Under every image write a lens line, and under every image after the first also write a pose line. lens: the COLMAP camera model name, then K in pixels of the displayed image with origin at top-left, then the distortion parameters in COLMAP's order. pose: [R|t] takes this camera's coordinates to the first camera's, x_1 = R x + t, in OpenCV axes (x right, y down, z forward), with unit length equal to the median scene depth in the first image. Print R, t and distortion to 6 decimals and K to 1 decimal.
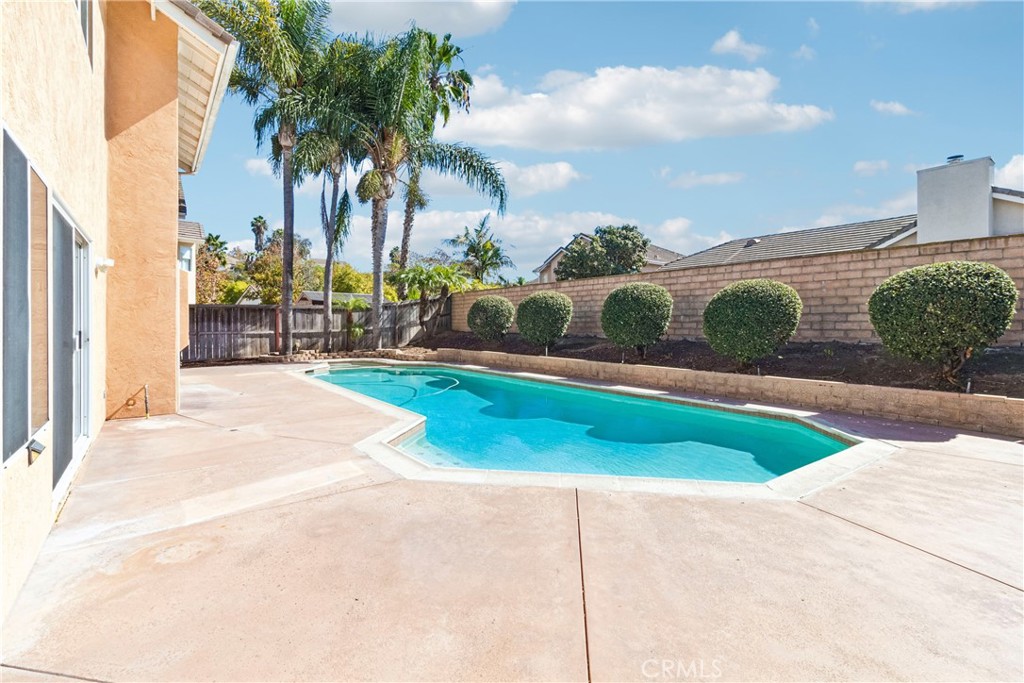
lens RADIAL K [[471.8, 0, 503.5], [0, 471.8, 325.1], [0, 0, 1]] dist [0.000869, -0.000594]
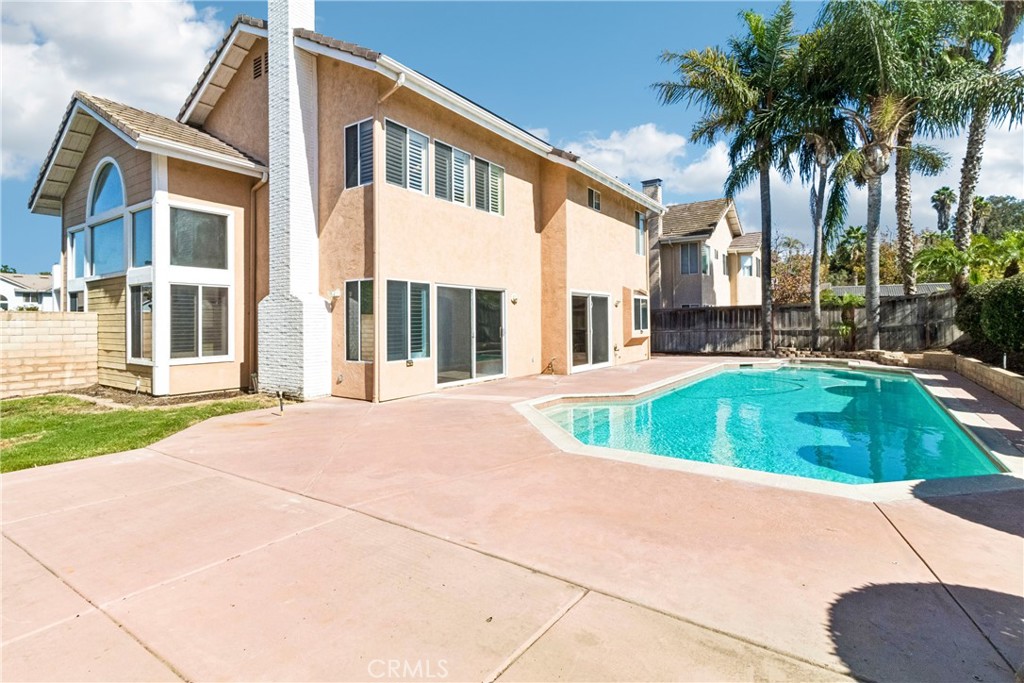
lens RADIAL K [[496.2, 0, 501.3], [0, 496.2, 317.8], [0, 0, 1]] dist [0.002332, 0.000475]
pose [[0.309689, -0.015390, -0.950713, 0.478137], [0.006988, 0.999879, -0.013910, -0.000572], [0.950812, -0.002335, 0.309759, 0.078851]]
